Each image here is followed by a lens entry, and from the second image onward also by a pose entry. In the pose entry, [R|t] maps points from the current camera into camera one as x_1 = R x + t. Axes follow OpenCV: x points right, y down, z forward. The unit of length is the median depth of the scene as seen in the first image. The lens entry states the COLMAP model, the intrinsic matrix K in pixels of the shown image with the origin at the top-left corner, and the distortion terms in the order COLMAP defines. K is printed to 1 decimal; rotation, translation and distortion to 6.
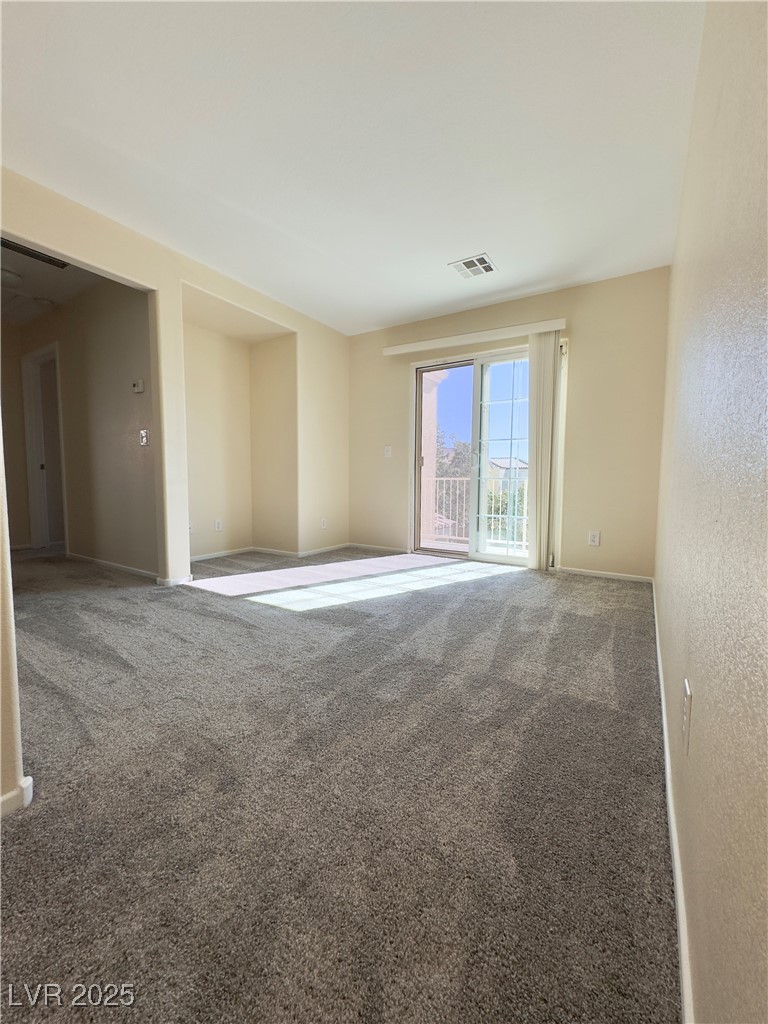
lens RADIAL K [[409.4, 0, 381.7], [0, 409.4, 507.3], [0, 0, 1]] dist [-0.001122, 0.000655]
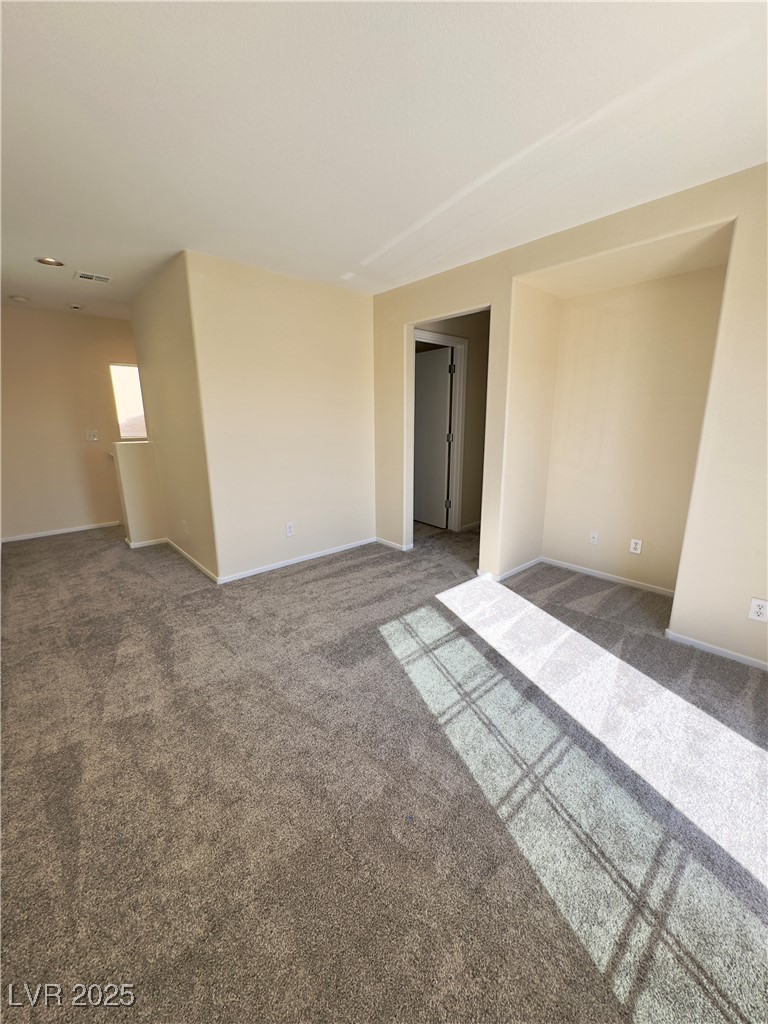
lens RADIAL K [[409.4, 0, 384.2], [0, 409.4, 511.3], [0, 0, 1]] dist [-0.001122, 0.000655]
pose [[-0.268498, 0.211428, -0.939791, 0.669411], [-0.053873, 0.970792, 0.233794, -0.266320], [0.961772, 0.113403, -0.249266, 1.144886]]
